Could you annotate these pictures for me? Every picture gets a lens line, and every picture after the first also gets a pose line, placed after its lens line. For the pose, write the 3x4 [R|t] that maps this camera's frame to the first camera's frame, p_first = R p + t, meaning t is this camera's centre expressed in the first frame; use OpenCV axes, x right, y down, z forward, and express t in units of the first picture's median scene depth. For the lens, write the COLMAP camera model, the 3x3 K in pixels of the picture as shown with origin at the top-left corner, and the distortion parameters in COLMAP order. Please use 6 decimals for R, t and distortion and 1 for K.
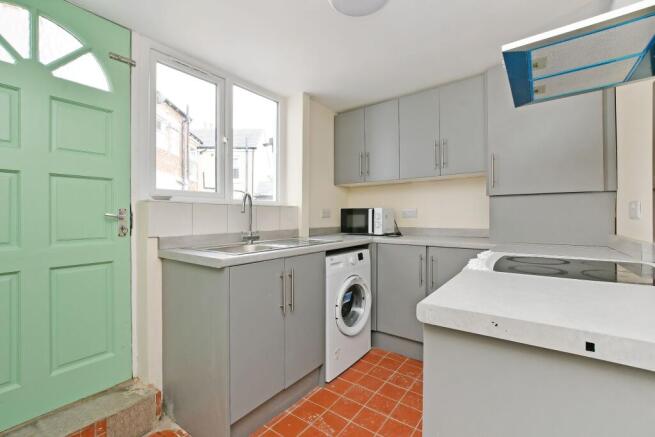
lens RADIAL K [[279.8, 0, 328.5], [0, 279.8, 222.0], [0, 0, 1]] dist [0.000169, 0.000038]
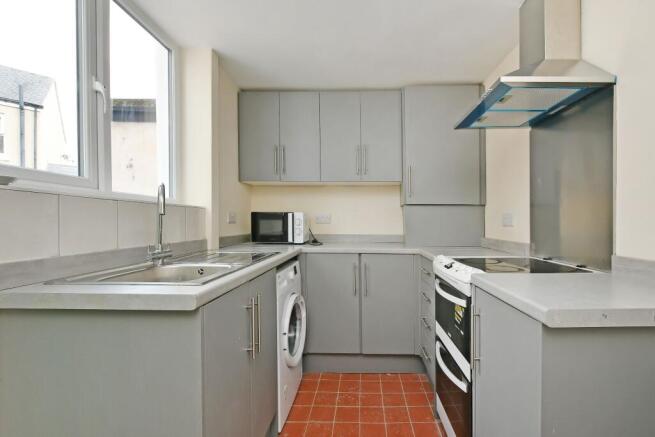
lens RADIAL K [[303.0, 0, 351.0], [0, 303.0, 231.2], [0, 0, 1]] dist [0.000044, 0.000336]
pose [[0.801873, -0.008118, 0.597439, -0.269721], [0.000276, 0.999913, 0.013216, -0.004409], [-0.597494, -0.010432, 0.801805, 0.157455]]
